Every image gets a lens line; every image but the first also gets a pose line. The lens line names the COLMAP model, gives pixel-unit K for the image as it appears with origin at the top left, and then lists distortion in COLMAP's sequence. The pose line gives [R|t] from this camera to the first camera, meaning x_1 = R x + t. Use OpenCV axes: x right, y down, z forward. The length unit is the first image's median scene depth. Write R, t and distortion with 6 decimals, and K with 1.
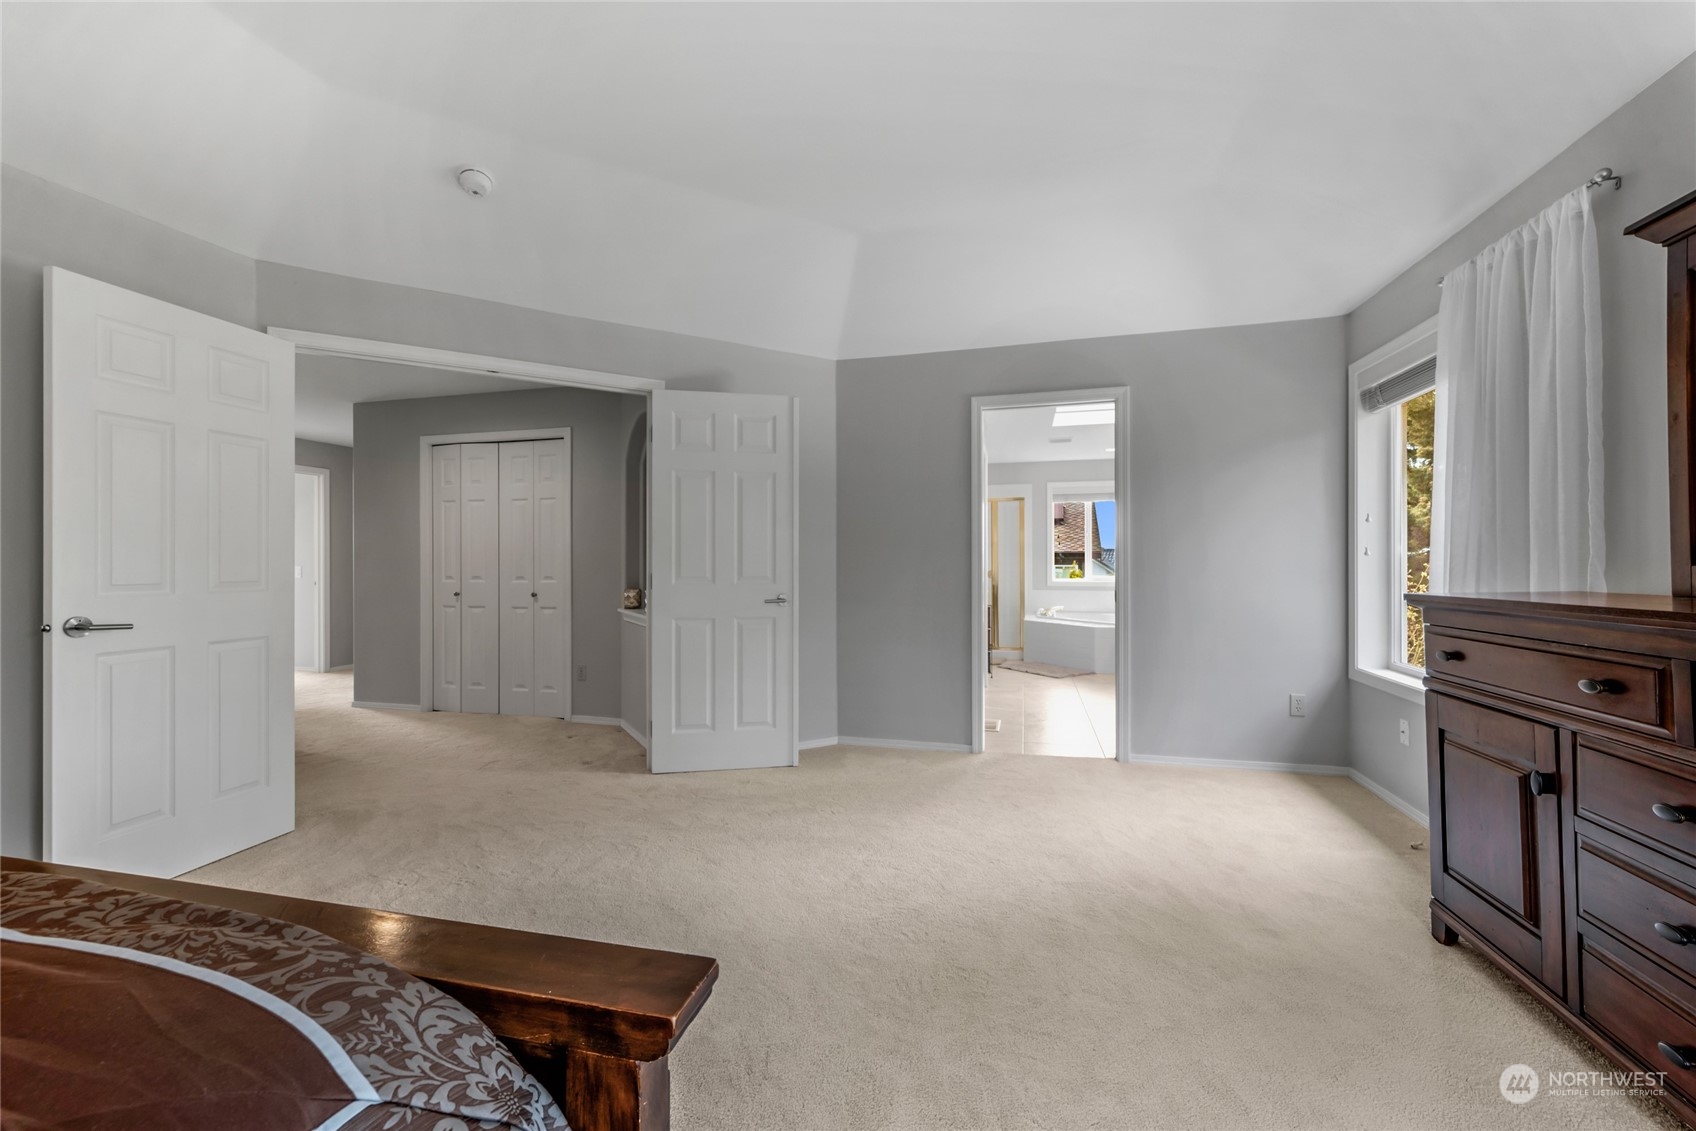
lens RADIAL K [[707.3, 0, 844.3], [0, 707.3, 558.5], [0, 0, 1]] dist [0.000308, 0.000049]
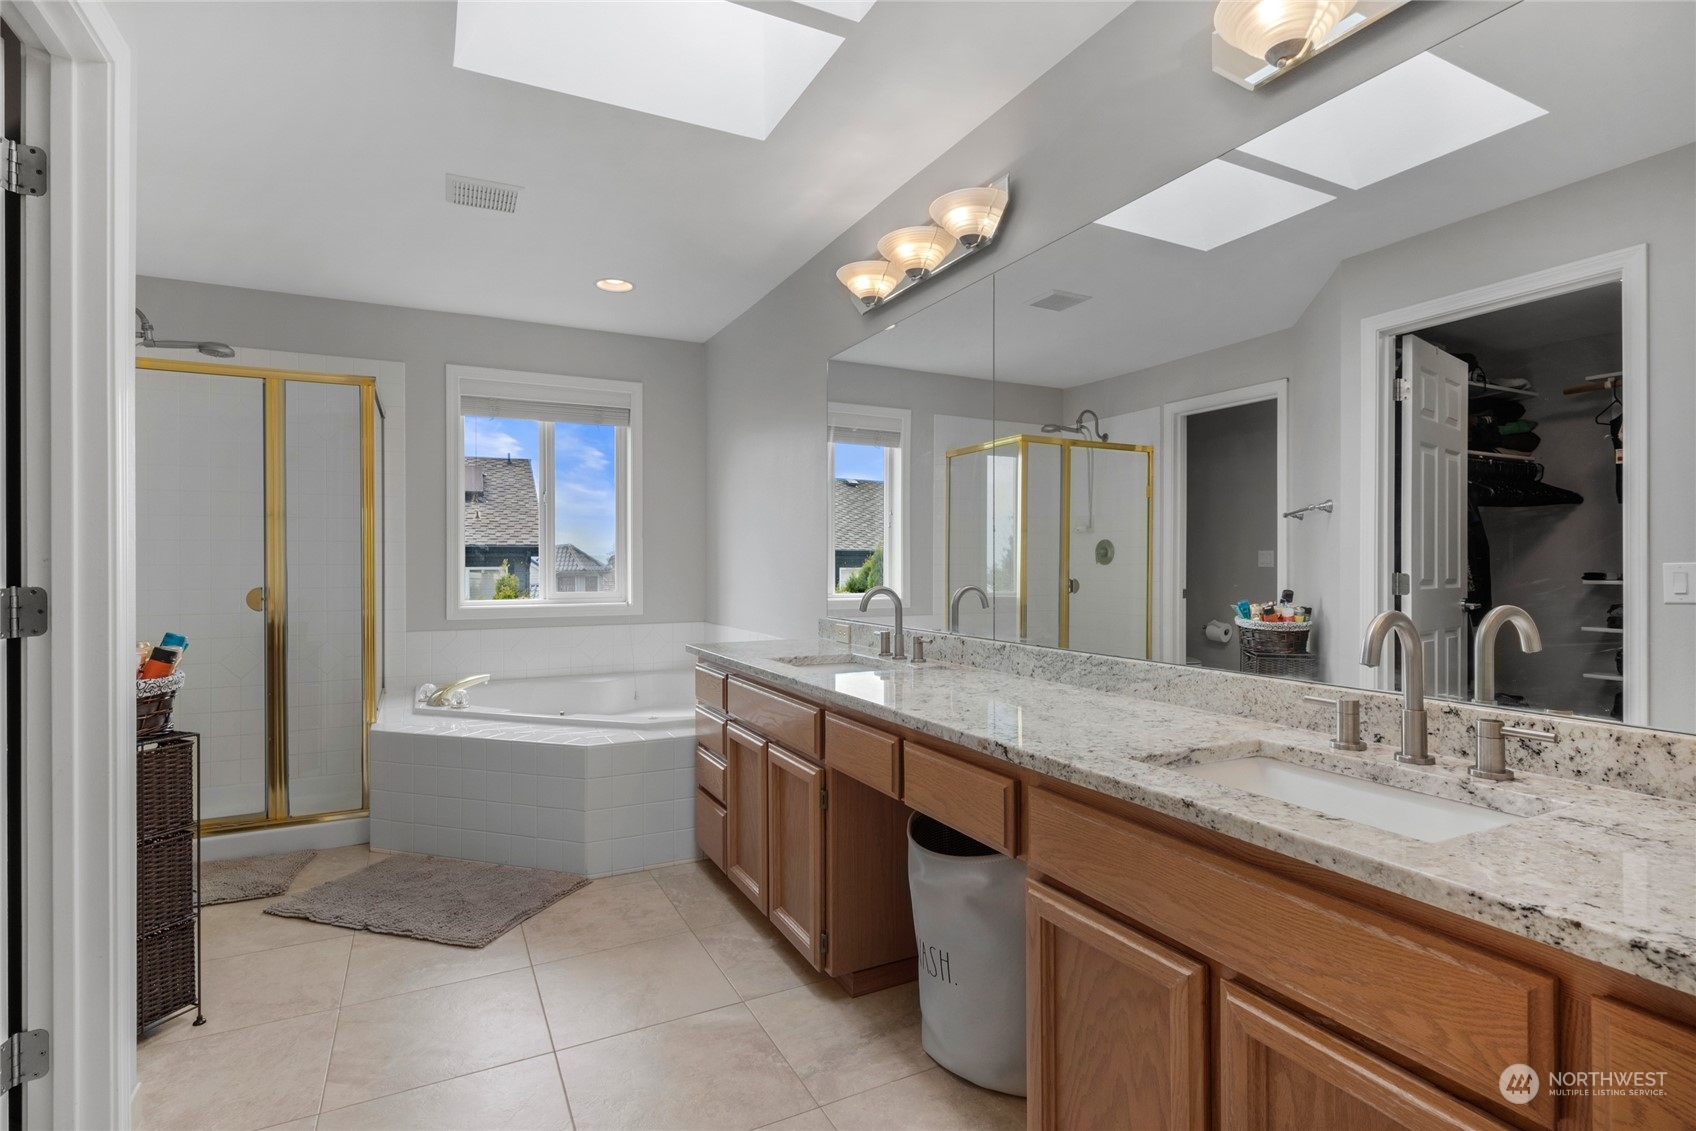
lens RADIAL K [[825.5, 0, 848.0], [0, 825.5, 565.5], [0, 0, 1]] dist [0.001188, 0.000143]
pose [[0.750565, 0.001312, 0.660795, 0.145162], [-0.005600, 0.999975, 0.004376, 0.003723], [-0.660773, -0.006985, 0.750553, 0.487604]]
